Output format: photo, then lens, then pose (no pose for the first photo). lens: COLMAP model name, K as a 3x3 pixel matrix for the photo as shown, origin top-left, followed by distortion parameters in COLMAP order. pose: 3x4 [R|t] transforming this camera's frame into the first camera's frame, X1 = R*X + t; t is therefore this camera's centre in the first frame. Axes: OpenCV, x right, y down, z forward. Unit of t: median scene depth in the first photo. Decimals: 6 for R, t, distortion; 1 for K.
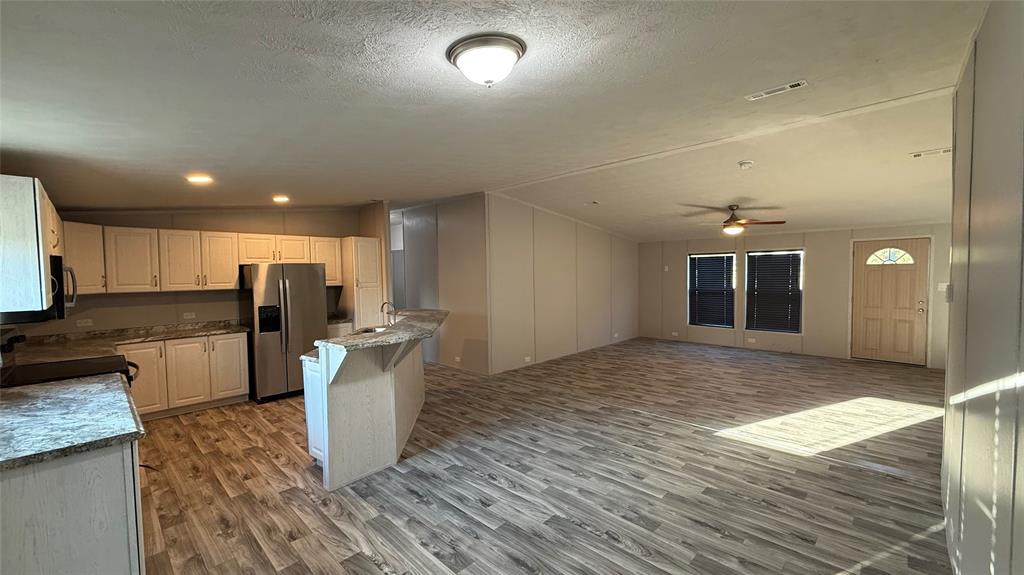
lens RADIAL K [[402.6, 0, 514.2], [0, 402.6, 291.3], [0, 0, 1]] dist [-0.002996, 0.002186]
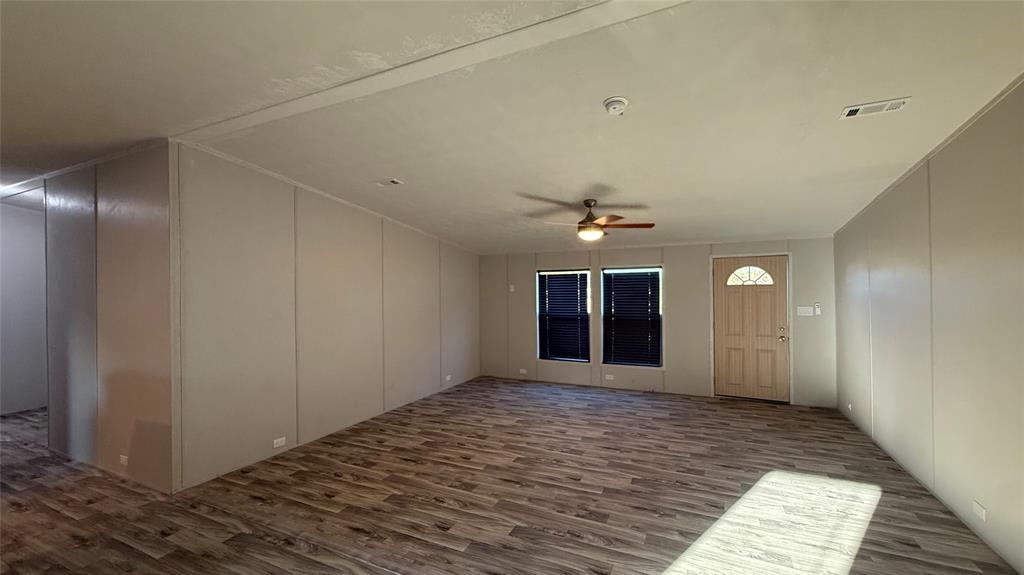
lens RADIAL K [[402.6, 0, 513.9], [0, 402.6, 292.8], [0, 0, 1]] dist [-0.002996, 0.002186]
pose [[0.944843, 0.003881, 0.327501, 0.162528], [0.011550, 0.998913, -0.045159, -0.016393], [-0.327321, 0.046451, 0.943771, 0.333173]]
